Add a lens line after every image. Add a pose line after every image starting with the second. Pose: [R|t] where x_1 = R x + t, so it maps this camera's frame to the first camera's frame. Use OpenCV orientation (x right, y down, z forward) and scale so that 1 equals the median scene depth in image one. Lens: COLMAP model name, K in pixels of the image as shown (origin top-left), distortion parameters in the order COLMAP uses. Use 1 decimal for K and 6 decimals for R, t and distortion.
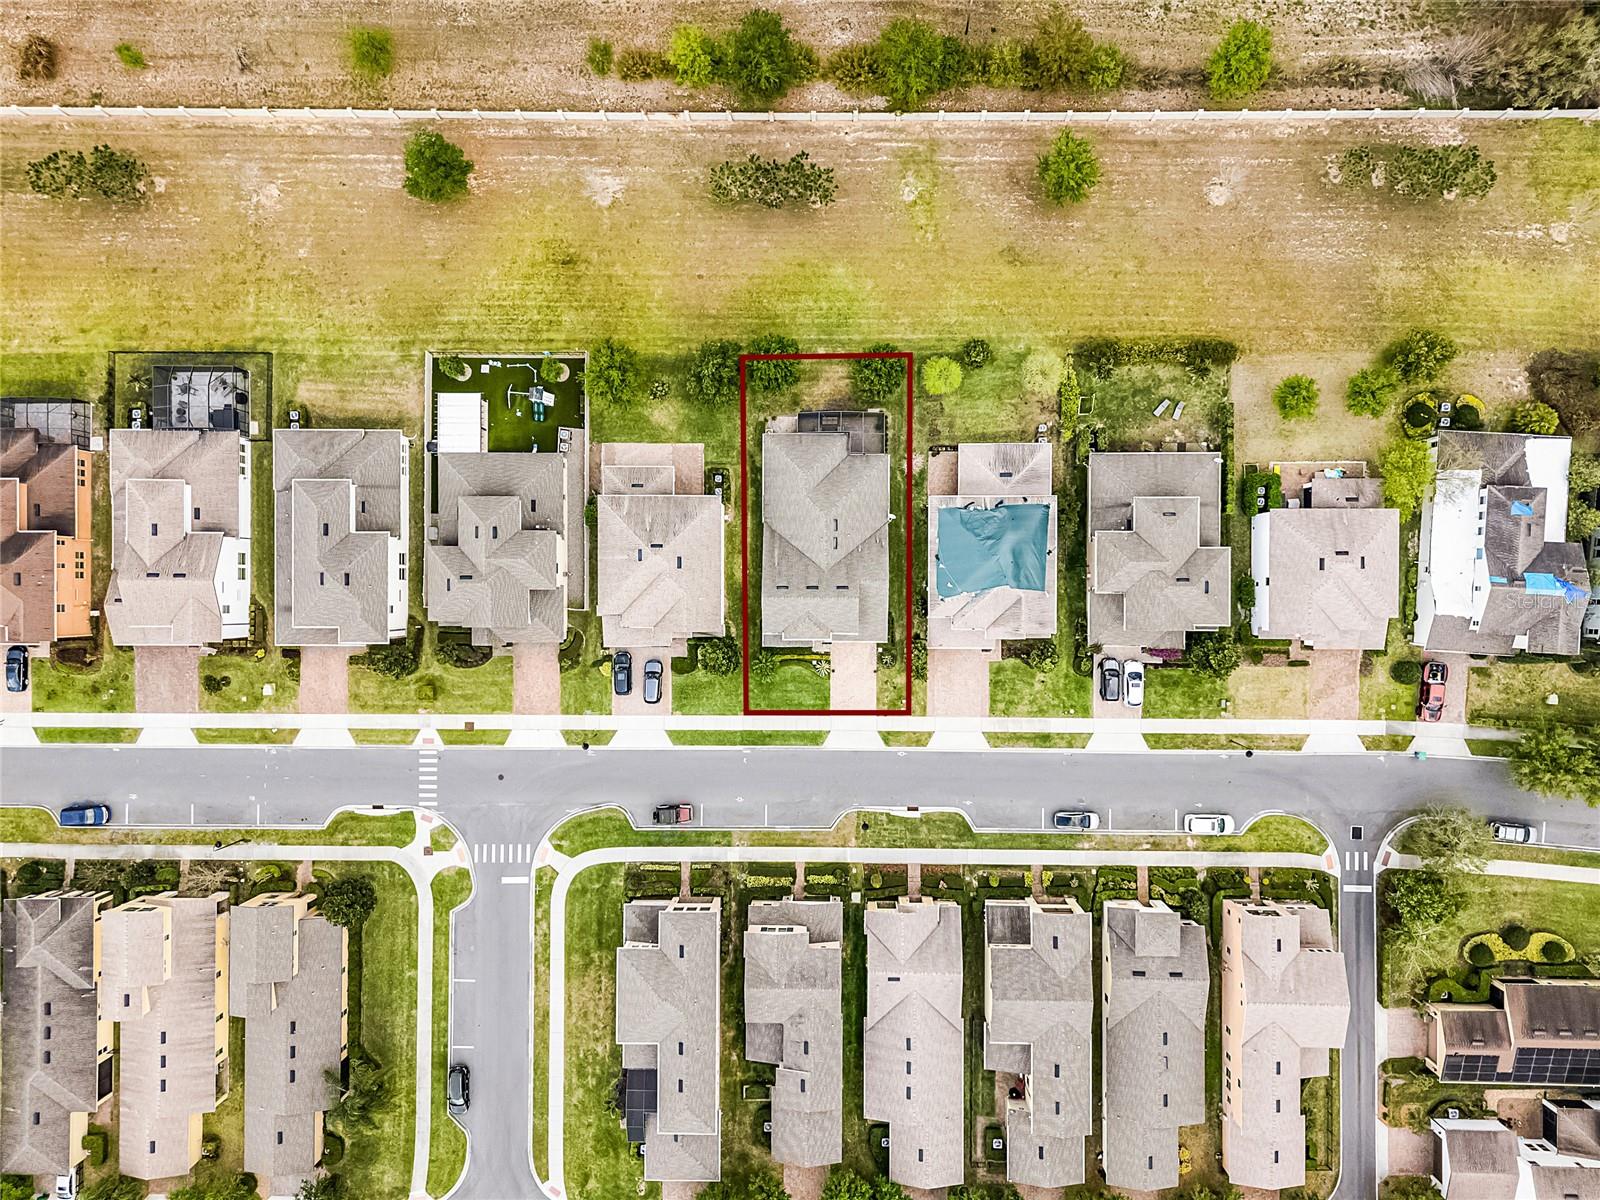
lens RADIAL K [[1173.3, 0, 799.7], [0, 1173.3, 595.1], [0, 0, 1]] dist [0.075588, -0.075751]
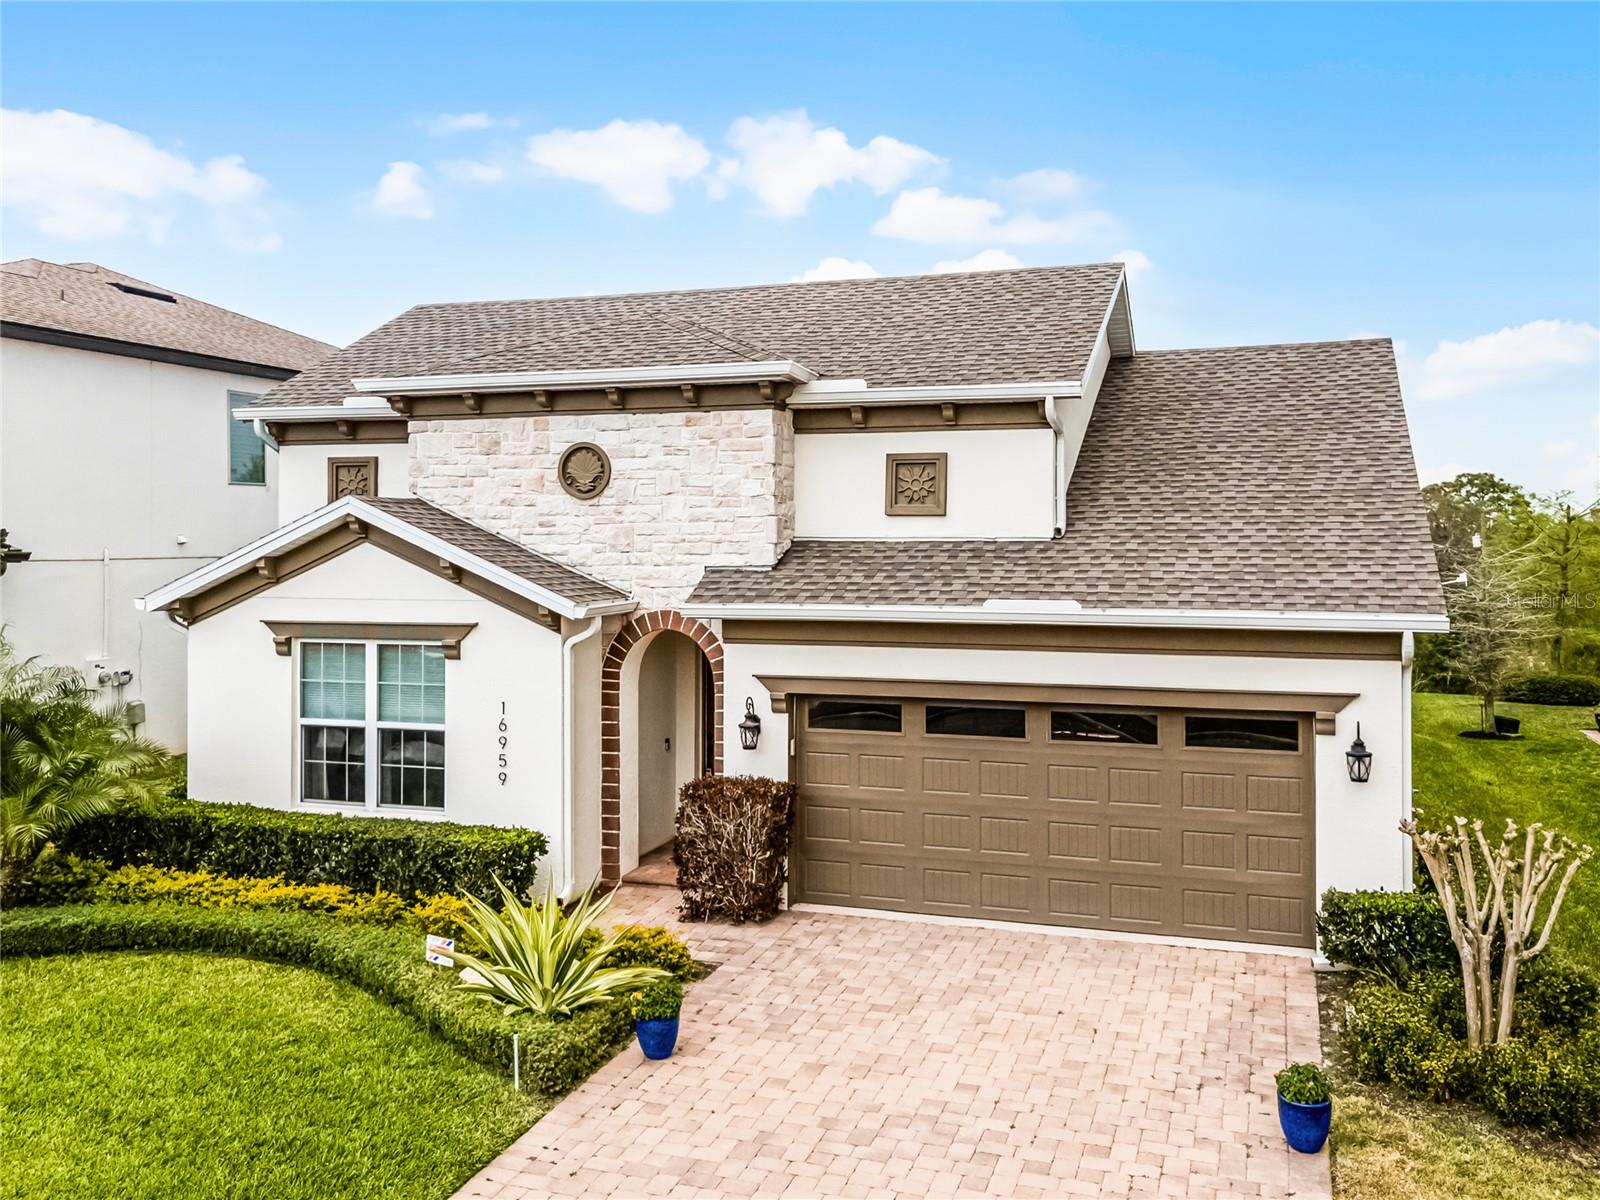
lens RADIAL K [[1420.6, 0, 797.3], [0, 1420.6, 542.6], [0, 0, 1]] dist [0.042749, -0.010207]
pose [[0.947242, 0.028623, -0.319240, 0.062353], [-0.319423, 0.001961, -0.947610, 0.140951], [-0.026497, 0.999588, 0.011001, 0.966061]]
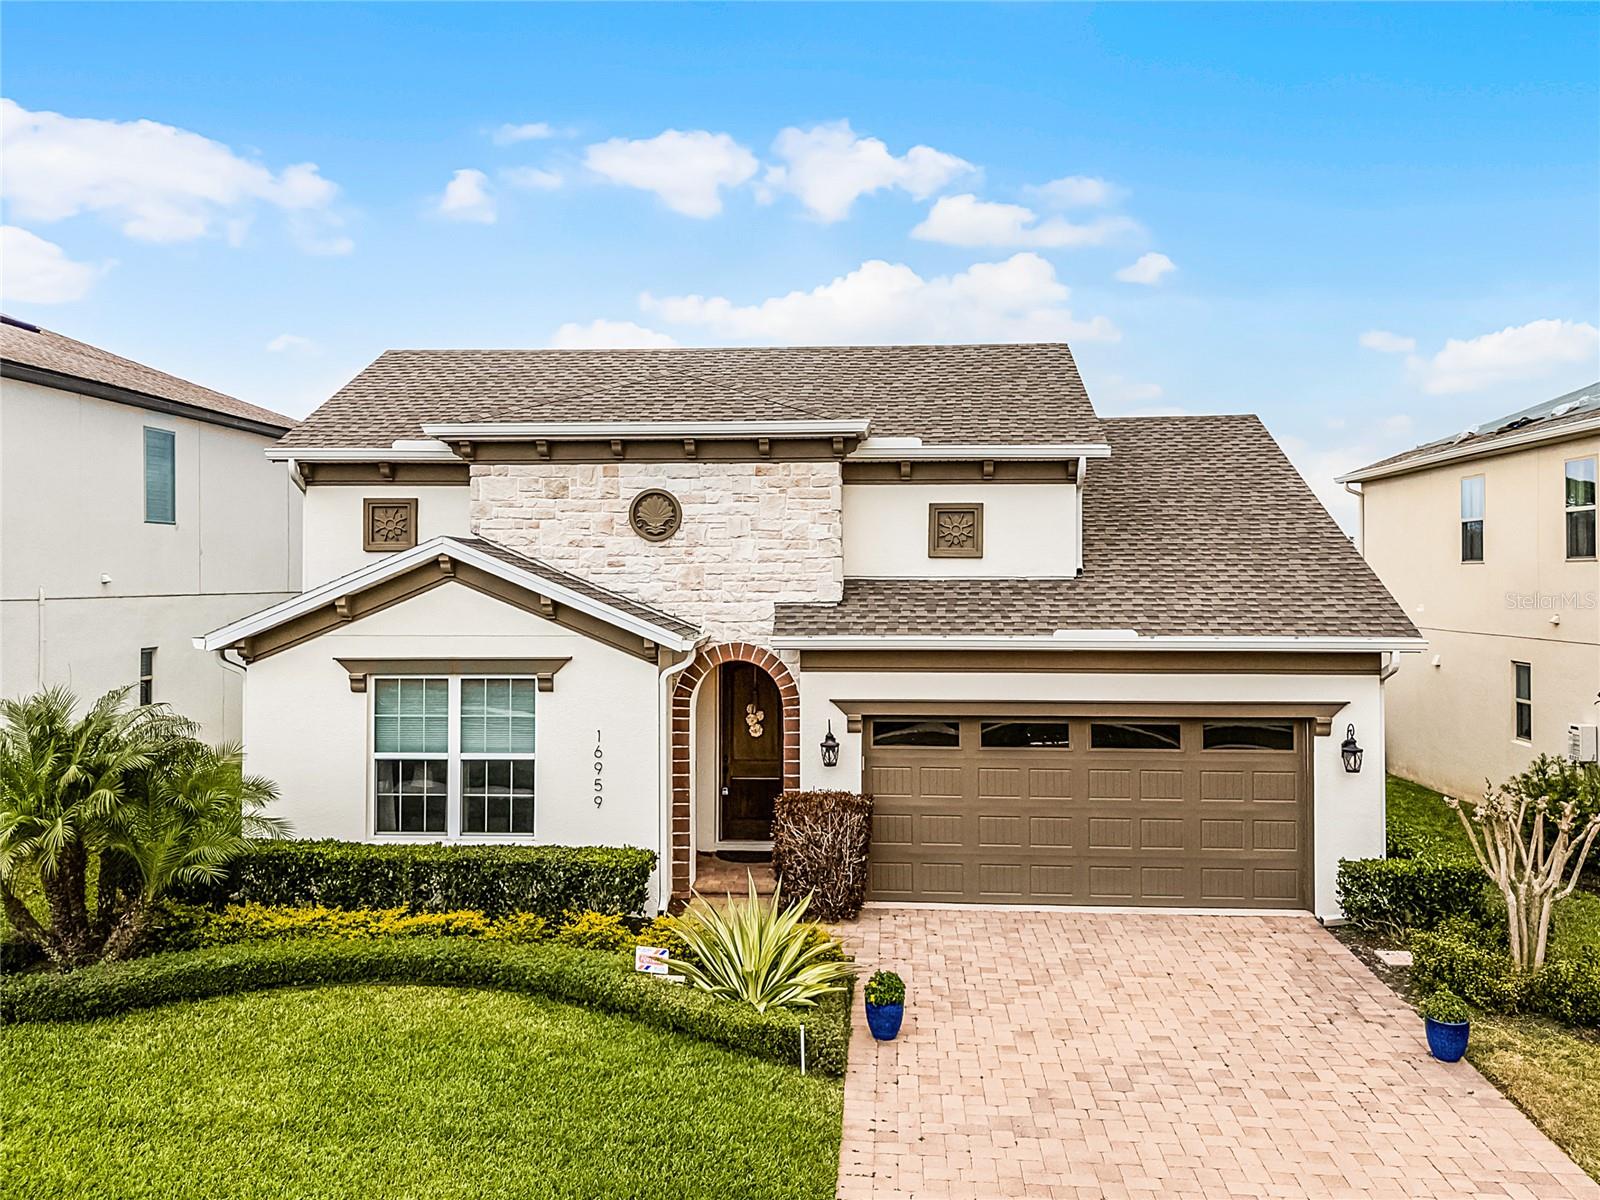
lens RADIAL K [[1313.7, 0, 802.6], [0, 1313.7, 569.3], [0, 0, 1]] dist [0.047176, -0.023252]
pose [[0.997619, 0.027434, -0.063272, 0.027992], [-0.063112, -0.006661, -0.997984, 0.151877], [-0.027800, 0.999601, -0.004914, 0.966984]]
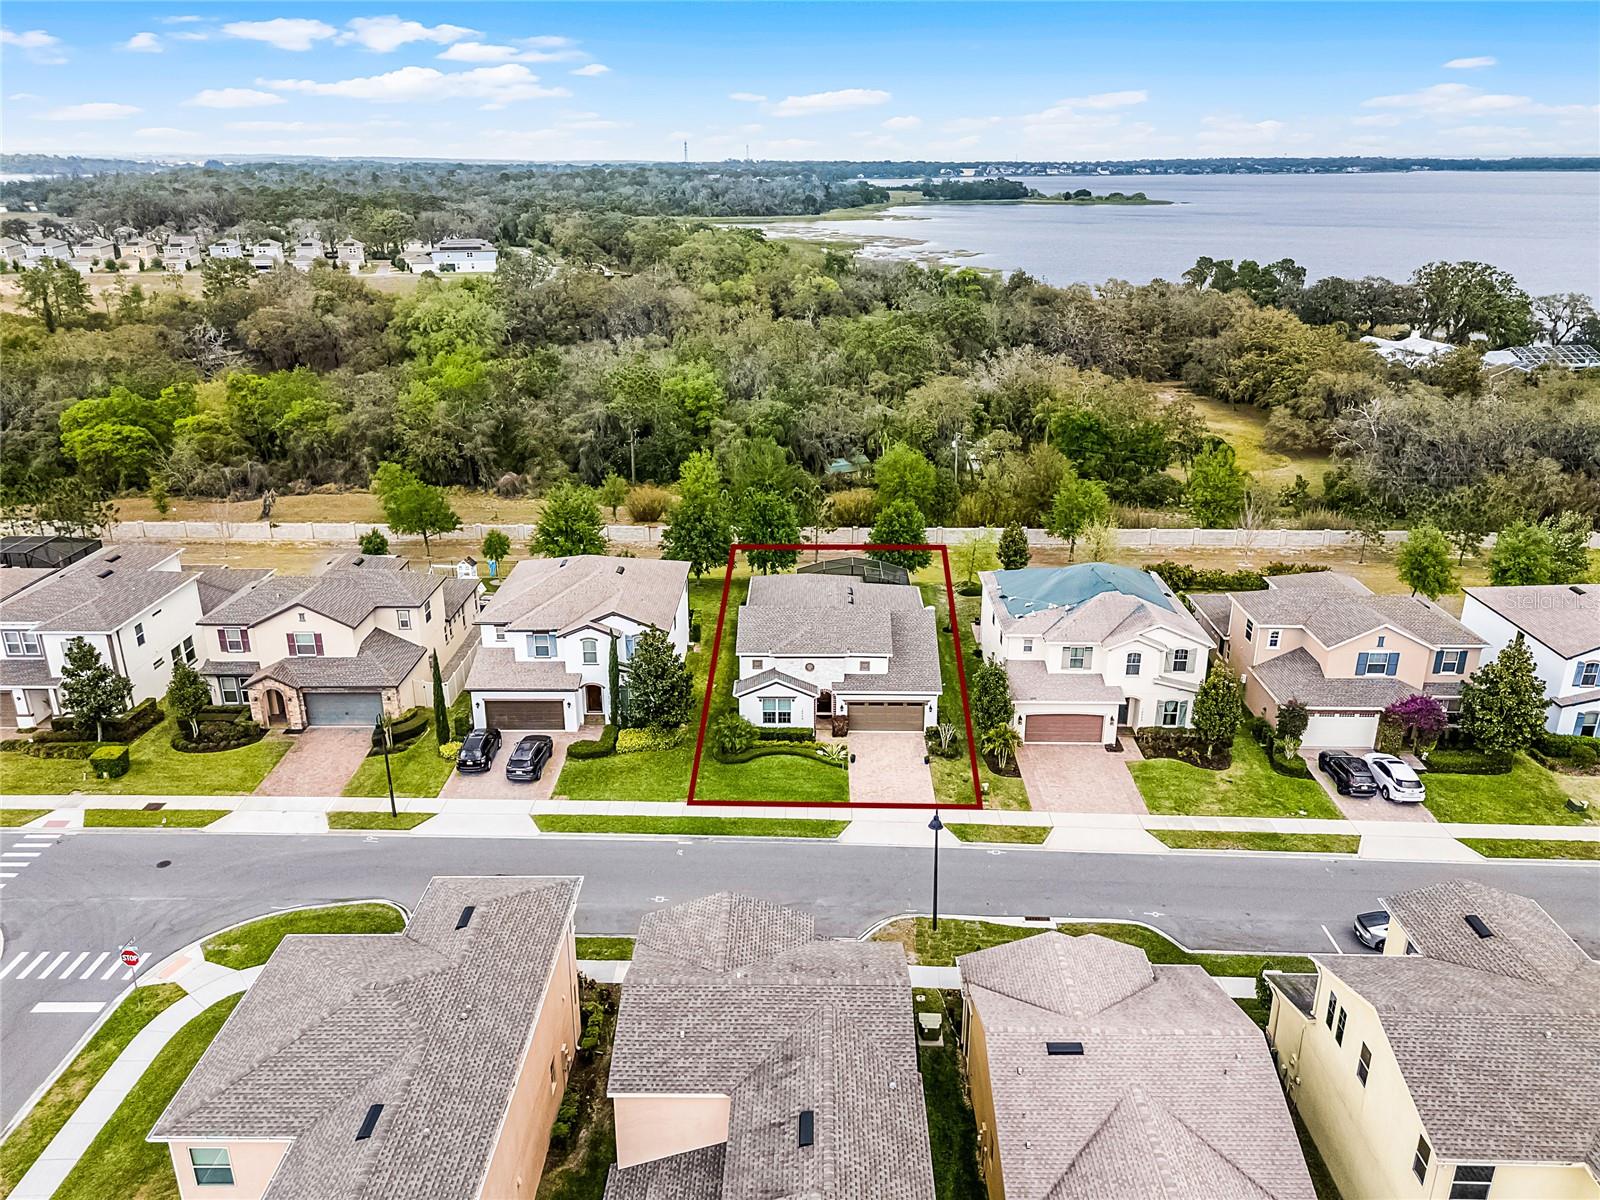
lens RADIAL K [[1173.3, 0, 797.5], [0, 1173.3, 595.5], [0, 0, 1]] dist [0.075588, -0.075751]
pose [[0.999529, 0.030677, 0.000511, -0.000729], [-0.010152, 0.346411, -0.938028, 0.568569], [-0.028953, 0.937581, 0.346560, 0.726021]]
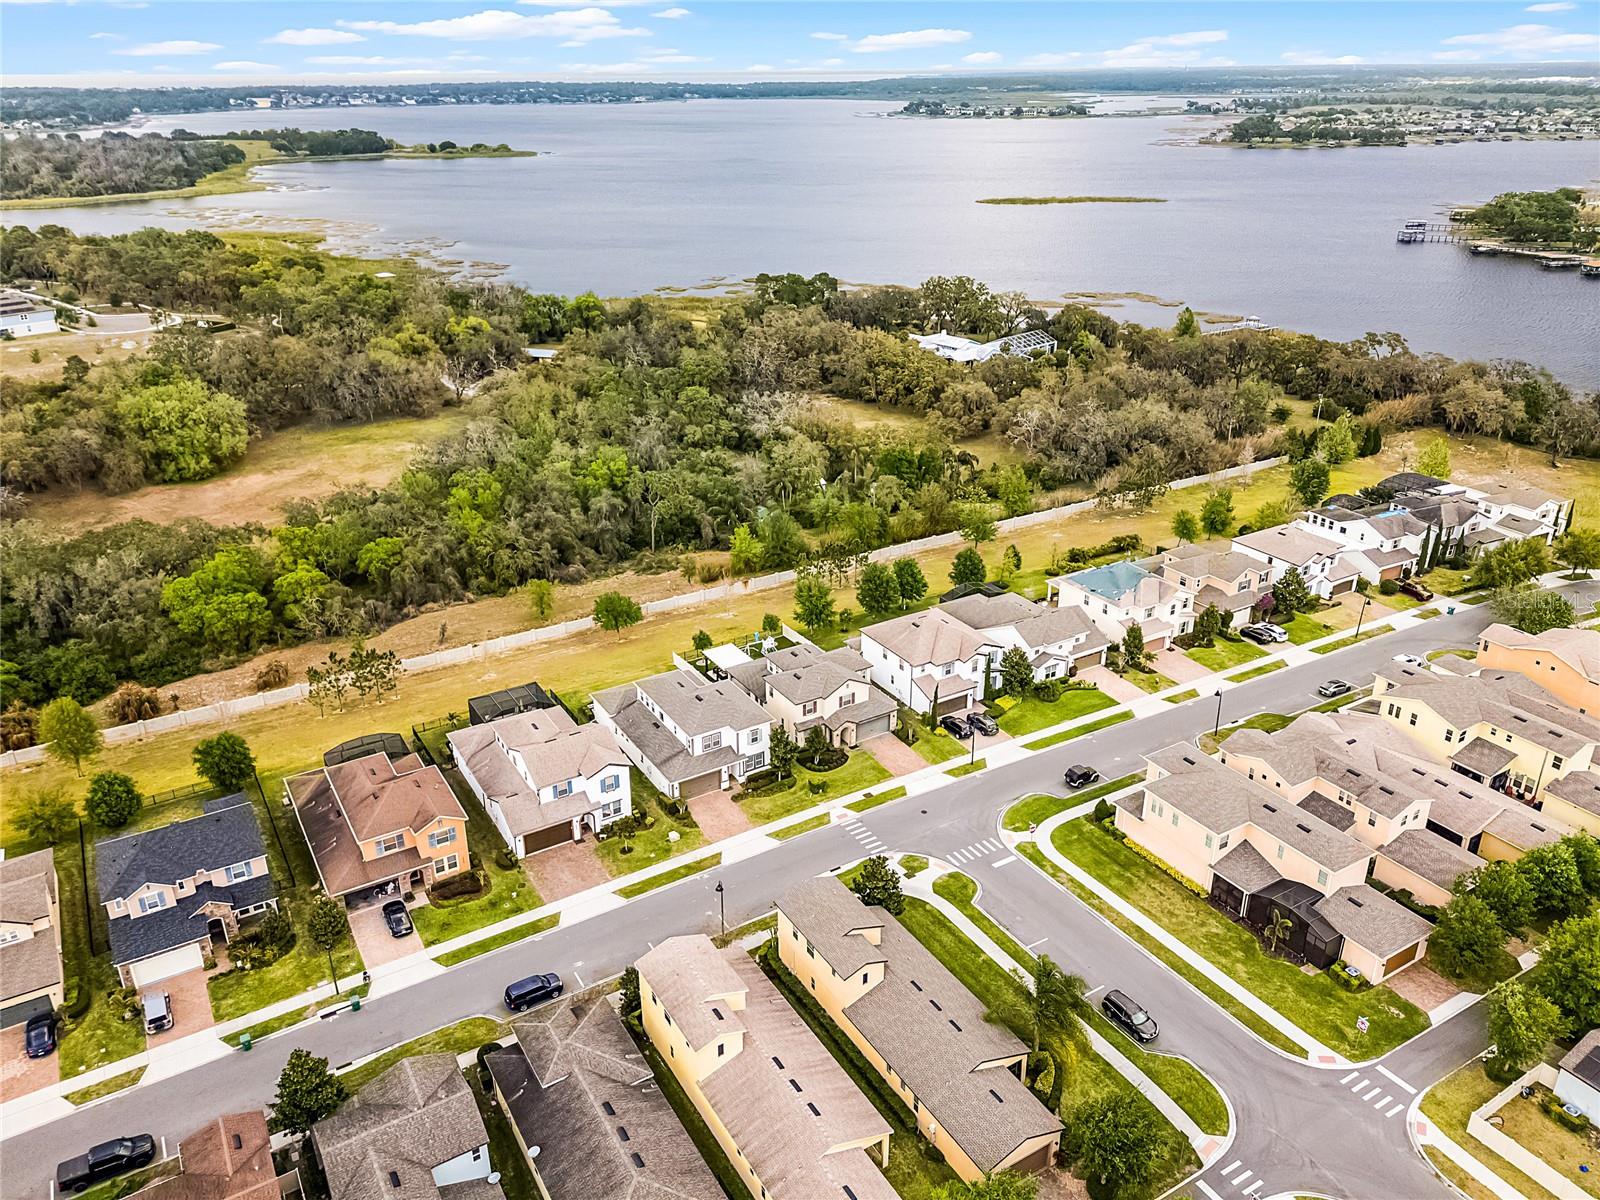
lens RADIAL K [[1173.3, 0, 795.5], [0, 1173.3, 587.1], [0, 0, 1]] dist [0.075588, -0.075751]
pose [[0.854867, -0.185708, 0.484473, -0.789528], [0.518527, 0.338576, -0.785173, 0.810170], [-0.018218, 0.922431, 0.385732, 0.450353]]
